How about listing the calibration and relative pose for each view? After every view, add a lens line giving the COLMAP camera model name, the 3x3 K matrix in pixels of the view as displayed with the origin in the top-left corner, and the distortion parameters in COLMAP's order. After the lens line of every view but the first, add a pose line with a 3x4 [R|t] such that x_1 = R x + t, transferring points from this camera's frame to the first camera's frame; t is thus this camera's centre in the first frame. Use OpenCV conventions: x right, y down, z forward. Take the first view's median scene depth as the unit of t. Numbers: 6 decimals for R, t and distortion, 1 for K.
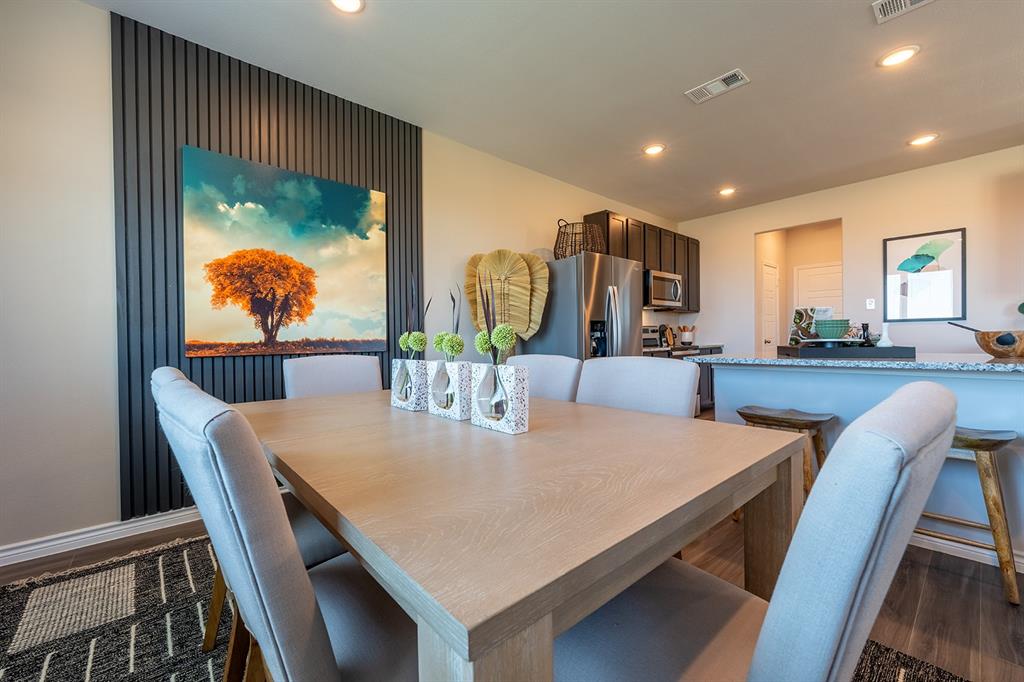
lens RADIAL K [[412.8, 0, 509.9], [0, 412.8, 340.9], [0, 0, 1]] dist [0.001823, 0.000160]
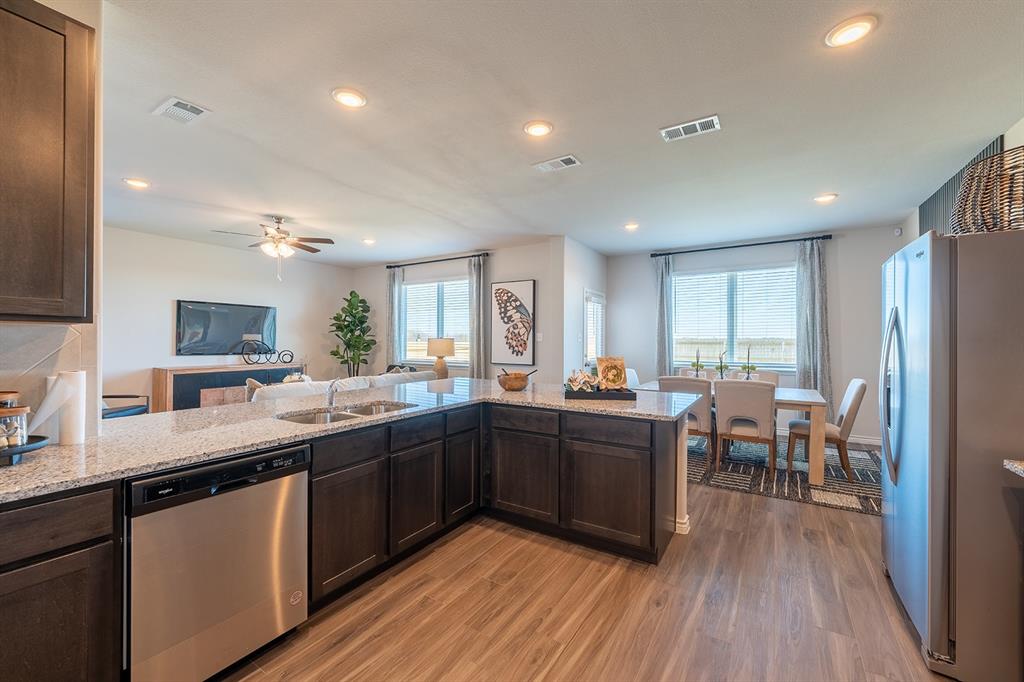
lens RADIAL K [[412.1, 0, 510.3], [0, 412.1, 340.3], [0, 0, 1]] dist [0.000779, -0.000598]
pose [[-0.960099, 0.009486, -0.279499, 0.825011], [0.007039, 0.999928, 0.009757, -0.088741], [0.279571, 0.007401, -0.960096, 1.267460]]
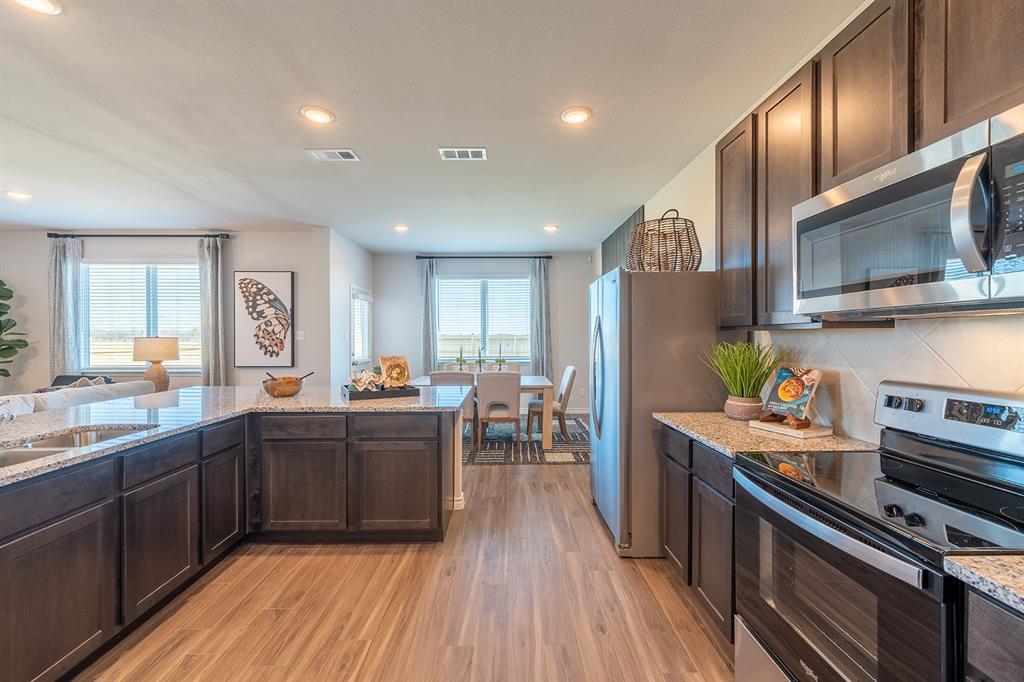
lens RADIAL K [[412.1, 0, 510.3], [0, 412.1, 340.3], [0, 0, 1]] dist [0.000779, -0.000598]
pose [[-0.649668, 0.021161, -0.759924, 0.885750], [0.006155, 0.999726, 0.022576, -0.095306], [0.760194, 0.009989, -0.649620, 1.268303]]
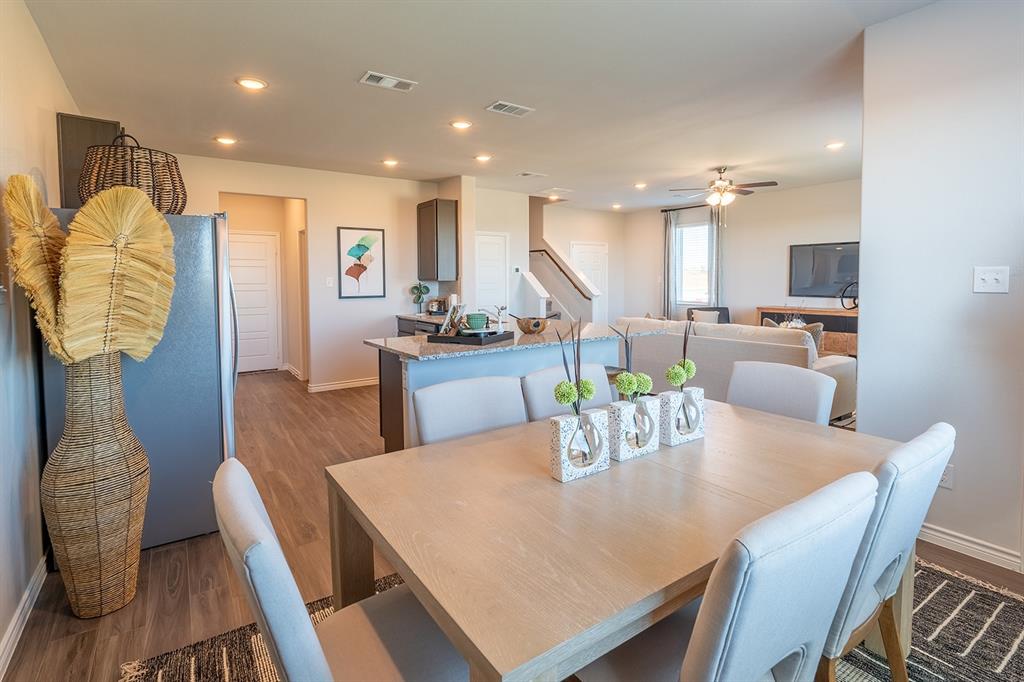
lens RADIAL K [[498.8, 0, 514.1], [0, 498.8, 300.9], [0, 0, 1]] dist [0.000255, -0.000194]
pose [[0.116107, -0.029754, 0.992791, -0.473730], [0.013611, 0.999505, 0.028364, -0.079861], [-0.993143, 0.010219, 0.116455, 0.390765]]
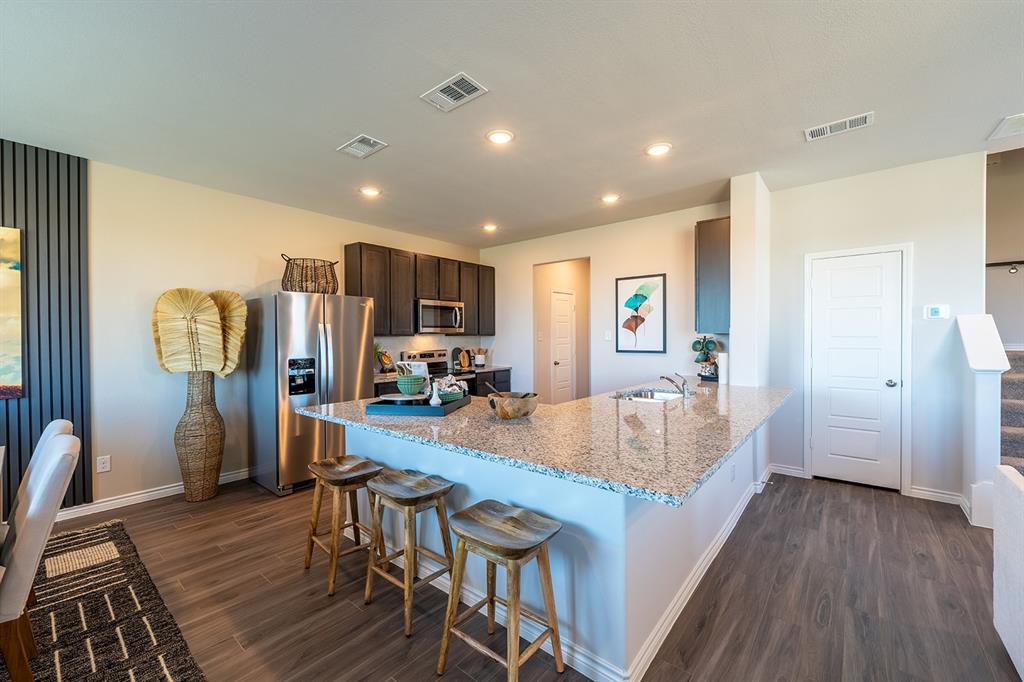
lens RADIAL K [[412.1, 0, 510.3], [0, 412.1, 340.3], [0, 0, 1]] dist [0.000779, -0.000598]
pose [[0.988347, 0.004691, 0.152147, 0.499764], [-0.004653, 0.999989, -0.000607, -0.084421], [-0.152148, -0.000108, 0.988358, -0.070181]]
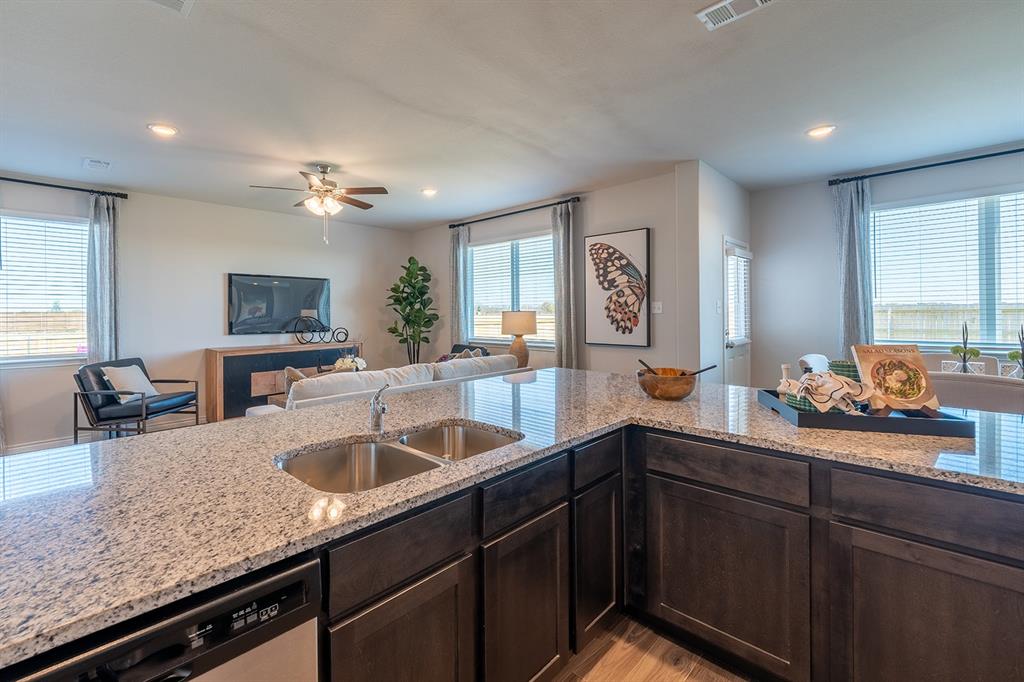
lens RADIAL K [[444.4, 0, 469.9], [0, 444.4, 313.2], [0, 0, 1]] dist [0.001253, -0.000092]
pose [[-0.998667, 0.024221, -0.045579, 0.844864], [0.023855, 0.999679, 0.008559, -0.091546], [0.045772, 0.007460, -0.998924, 0.995858]]
